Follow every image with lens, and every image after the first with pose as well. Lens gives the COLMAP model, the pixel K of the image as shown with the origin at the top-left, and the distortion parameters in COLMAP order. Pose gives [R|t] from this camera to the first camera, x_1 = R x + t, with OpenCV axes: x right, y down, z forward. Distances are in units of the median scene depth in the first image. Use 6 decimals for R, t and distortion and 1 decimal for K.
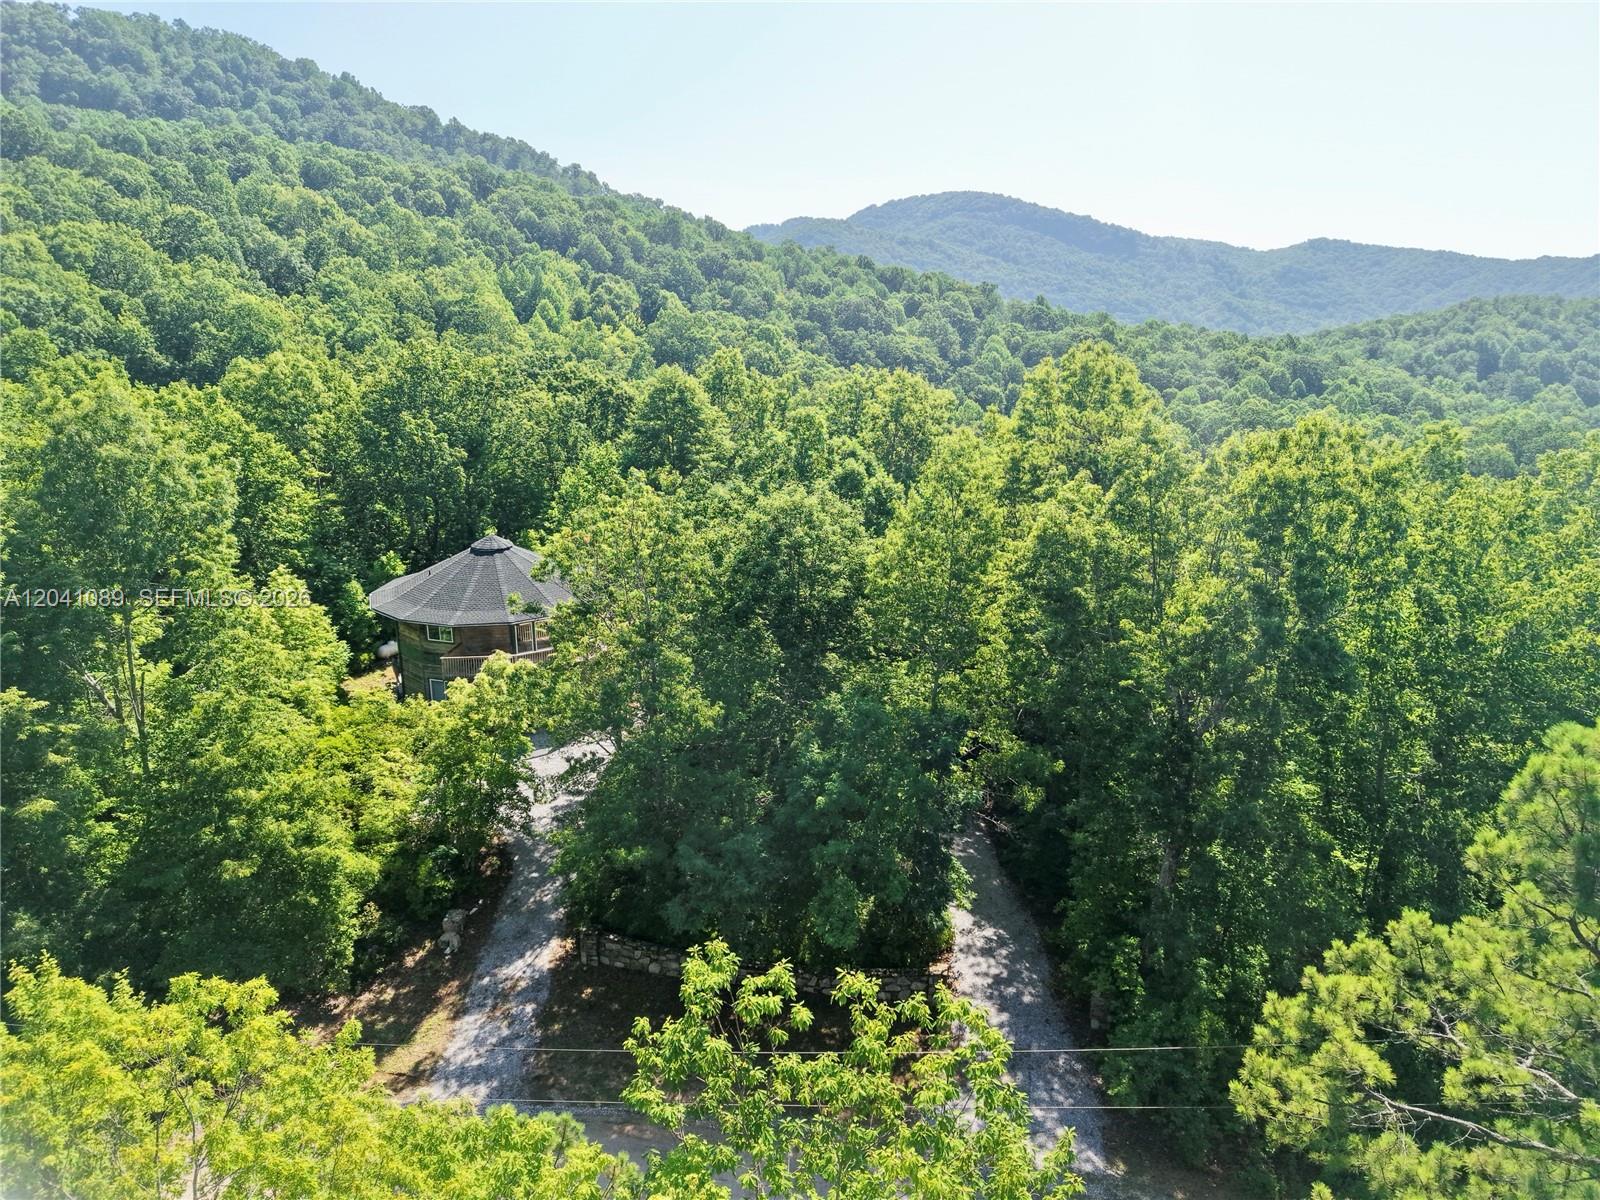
lens RADIAL K [[1114.4, 0, 800.5], [0, 1114.4, 549.0], [0, 0, 1]] dist [-0.014816, -0.001072]
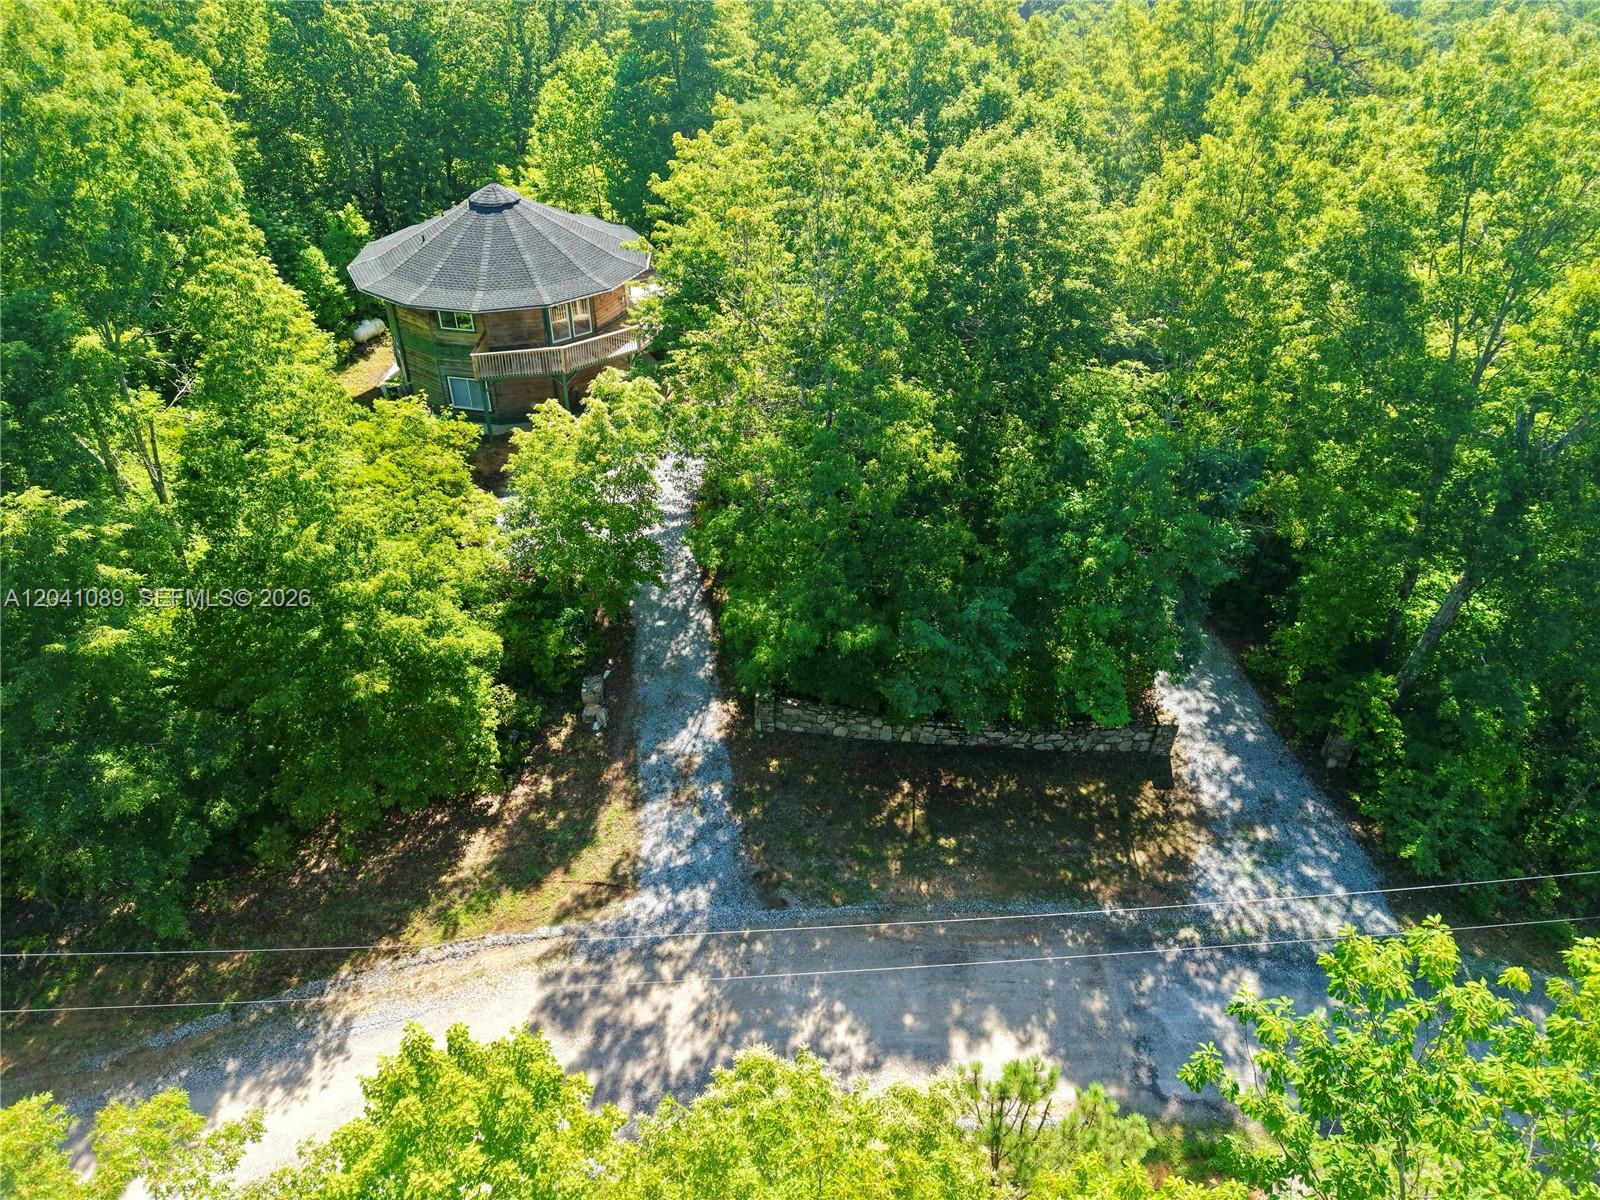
lens RADIAL K [[1121.3, 0, 800.0], [0, 1121.3, 598.1], [0, 0, 1]] dist [0.018859, -0.019737]
pose [[0.993619, -0.055057, 0.098434, -0.251296], [0.014603, 0.928213, 0.371762, -0.052677], [-0.111836, -0.367953, 0.923094, 0.227004]]
